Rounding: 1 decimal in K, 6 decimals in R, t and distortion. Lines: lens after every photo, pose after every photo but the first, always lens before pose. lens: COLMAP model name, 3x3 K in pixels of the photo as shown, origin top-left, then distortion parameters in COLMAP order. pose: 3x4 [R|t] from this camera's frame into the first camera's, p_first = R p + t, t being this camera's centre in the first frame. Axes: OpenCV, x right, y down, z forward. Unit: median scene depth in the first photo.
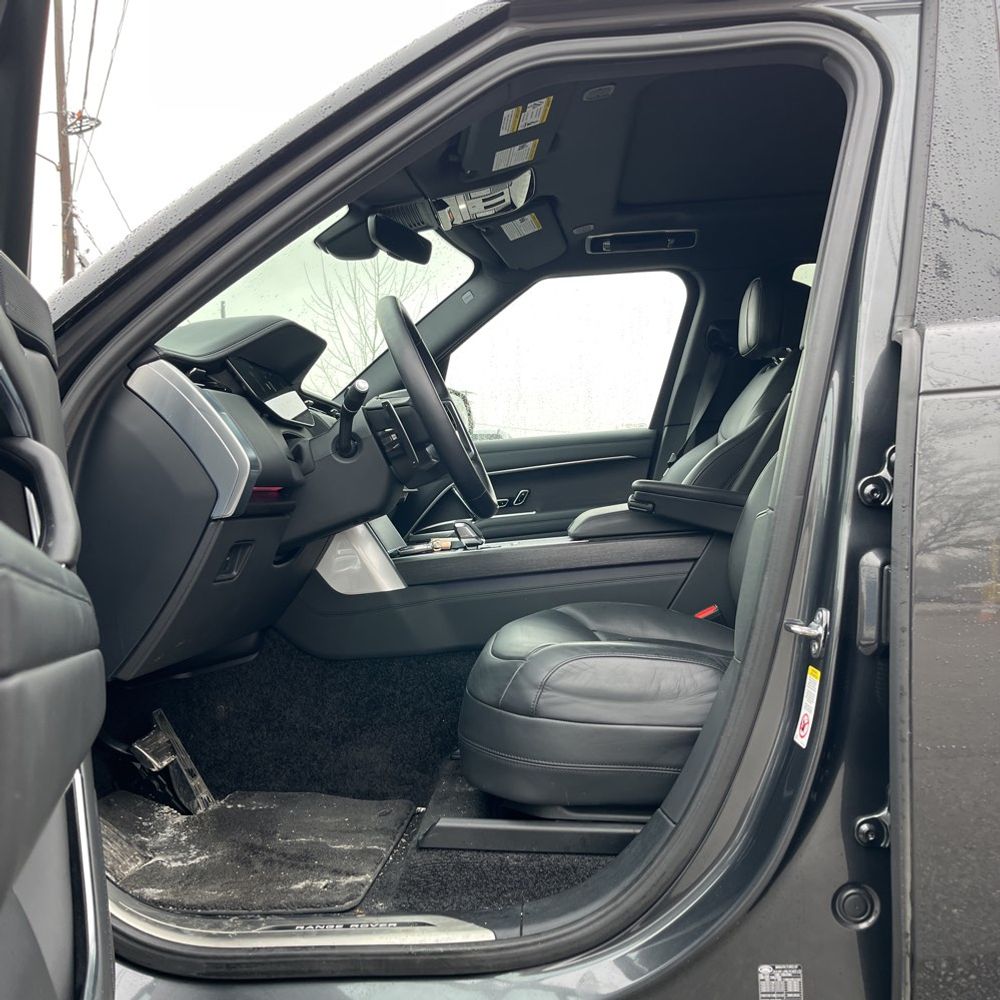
lens RADIAL K [[1020.2, 0, 505.0], [0, 1020.2, 510.7], [0, 0, 1]] dist [0.046446, -0.019476]
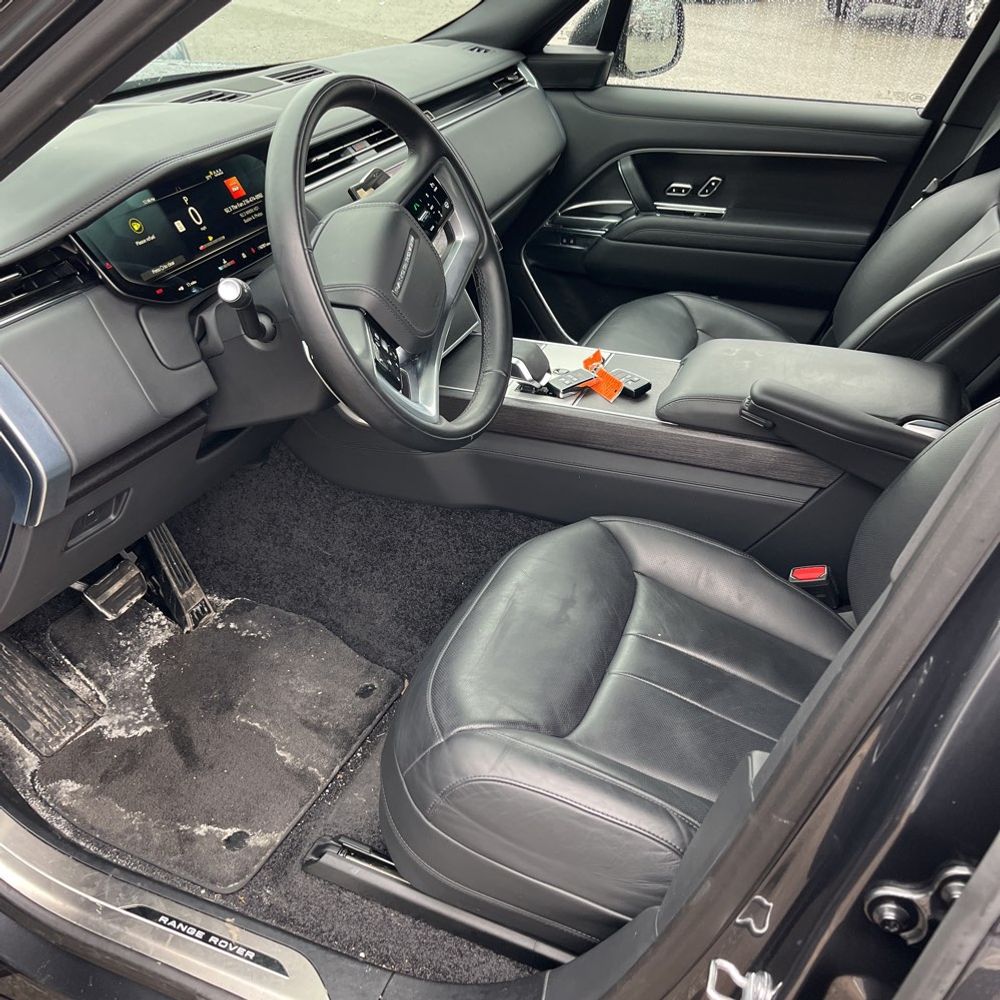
lens RADIAL K [[1026.2, 0, 500.0], [0, 1026.2, 500.0], [0, 0, 1]] dist [0.034998, -0.022078]
pose [[0.942012, 0.242767, -0.231682, 0.150150], [-0.086579, 0.842845, 0.531147, -0.309703], [0.324217, -0.480288, 0.814989, 0.367228]]
